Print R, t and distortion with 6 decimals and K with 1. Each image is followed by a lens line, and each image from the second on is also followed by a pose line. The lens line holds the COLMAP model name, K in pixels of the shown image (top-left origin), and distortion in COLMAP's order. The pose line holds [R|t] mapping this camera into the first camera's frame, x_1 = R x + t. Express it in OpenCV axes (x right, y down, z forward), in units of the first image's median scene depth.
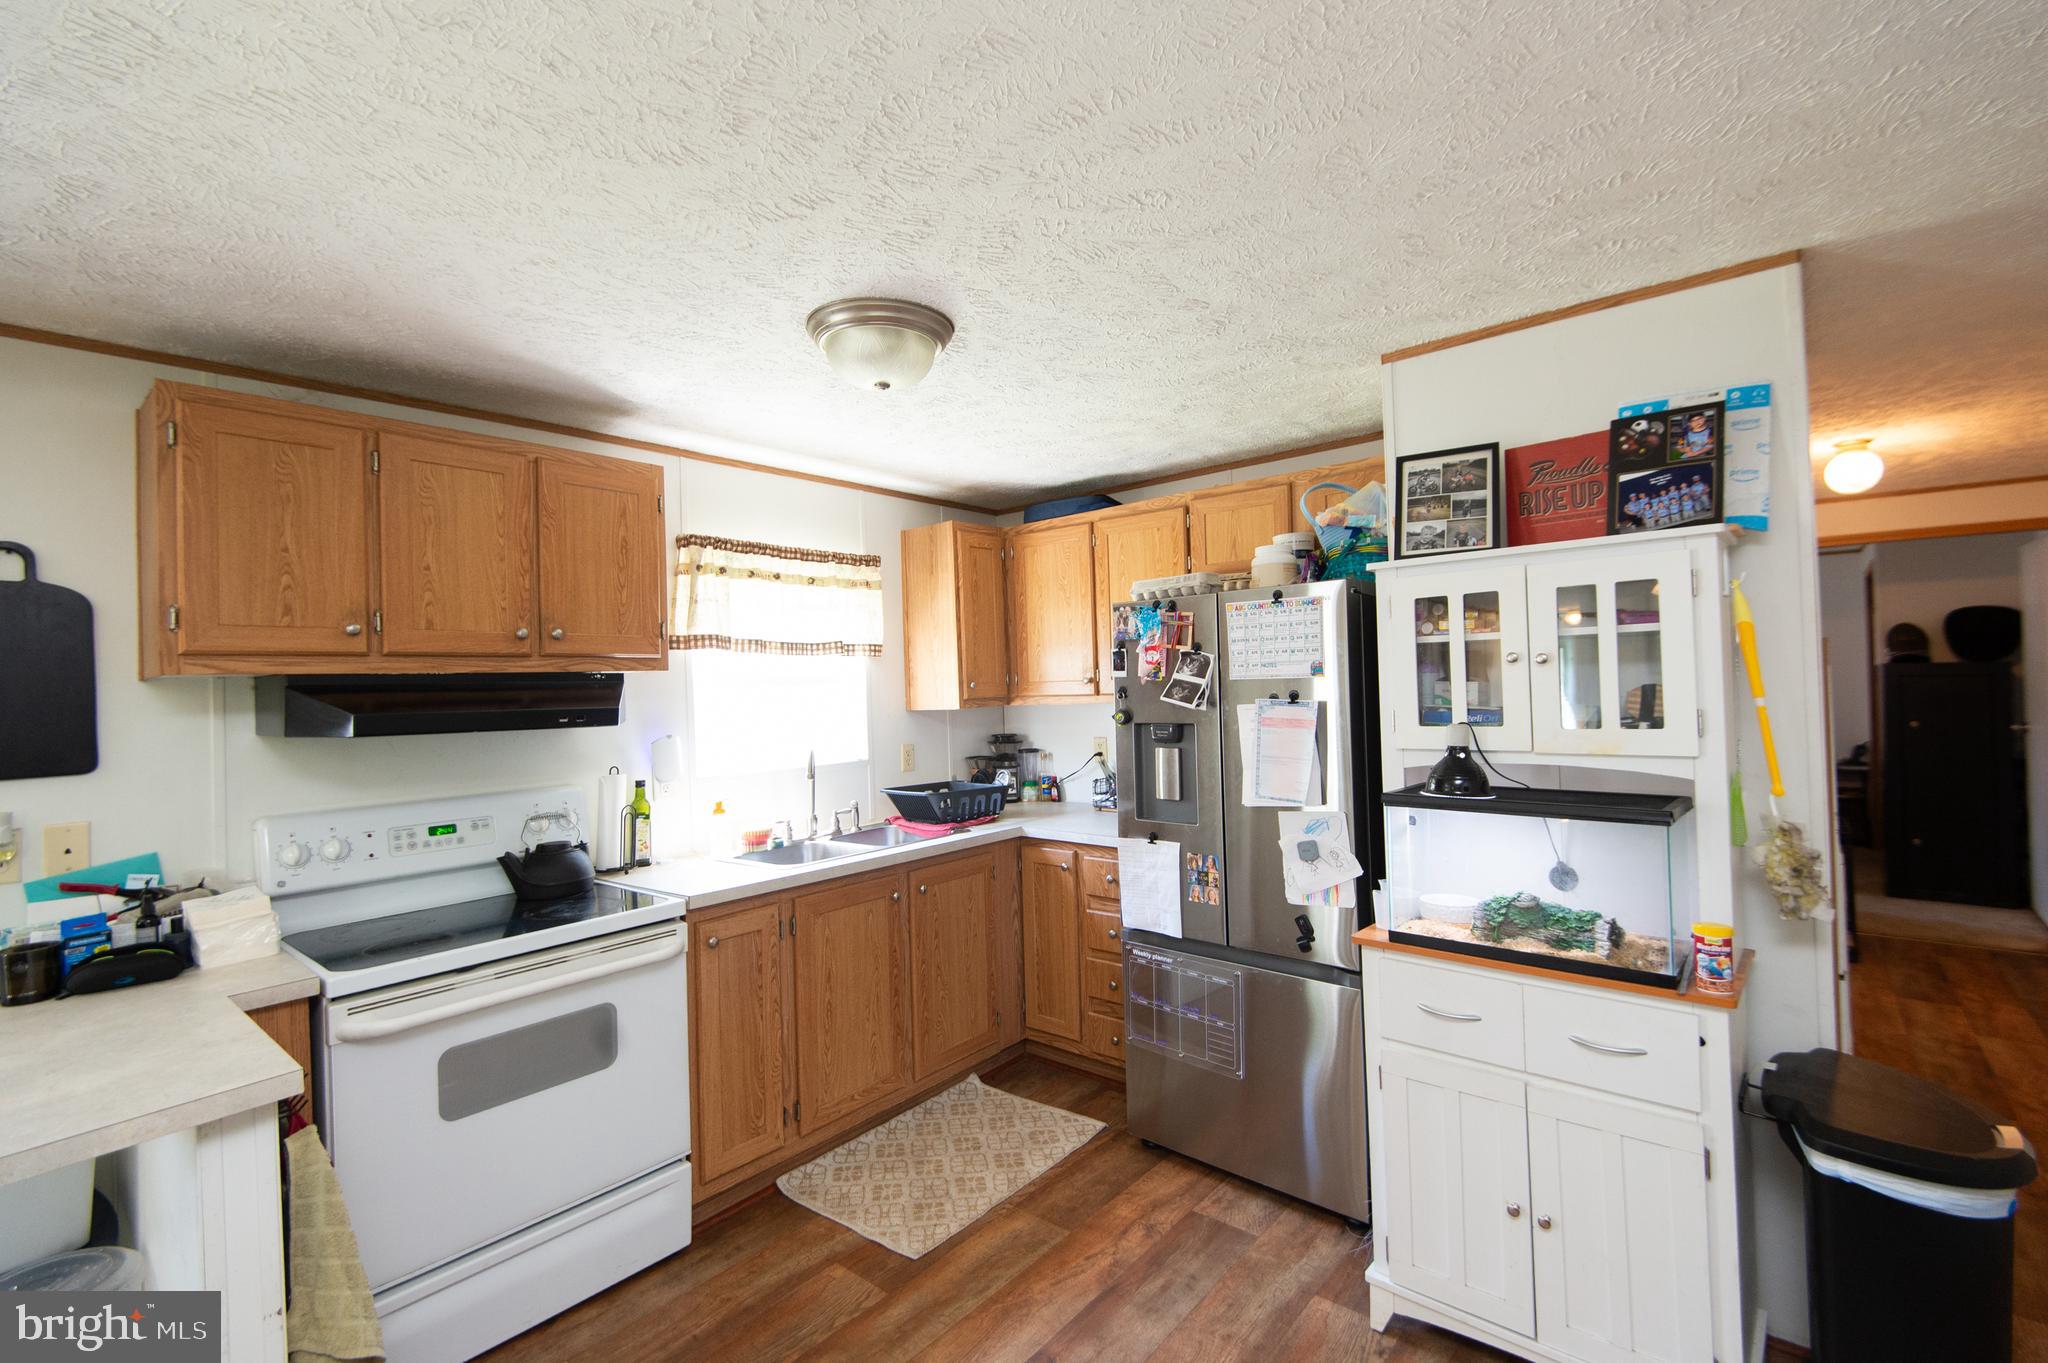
lens RADIAL K [[888.7, 0, 1021.7], [0, 888.7, 654.6], [0, 0, 1]] dist [-0.001640, -0.000278]
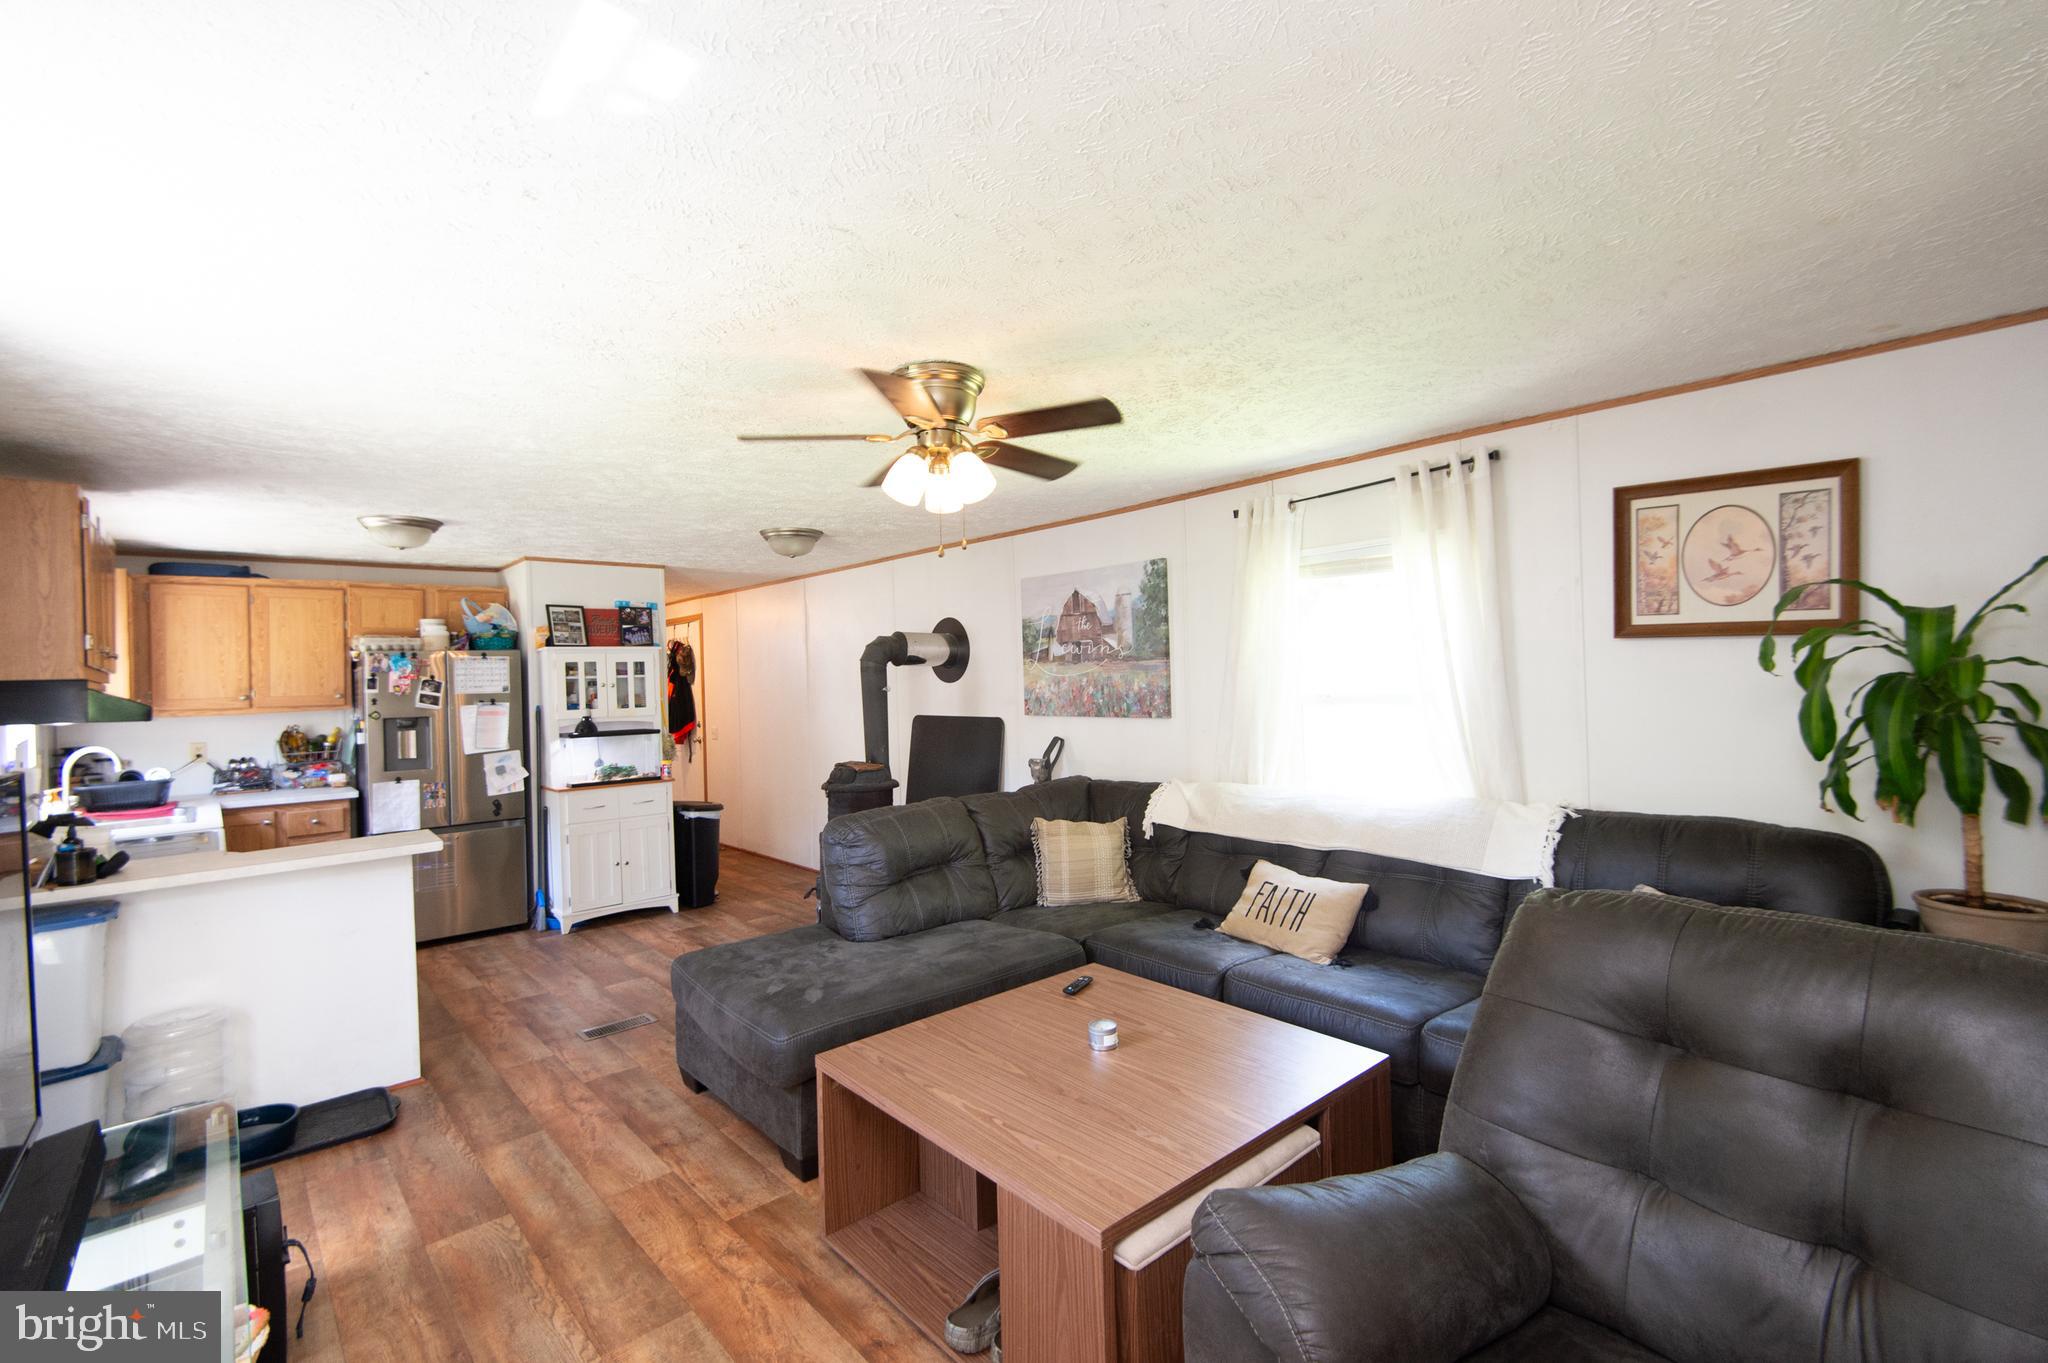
lens RADIAL K [[918.4, 0, 1039.4], [0, 918.4, 707.9], [0, 0, 1]] dist [-0.001064, -0.000452]
pose [[0.127757, 0.003113, 0.991801, -1.751418], [-0.003920, 0.999989, -0.002634, 0.062964], [-0.991798, -0.003552, 0.127767, -0.625060]]
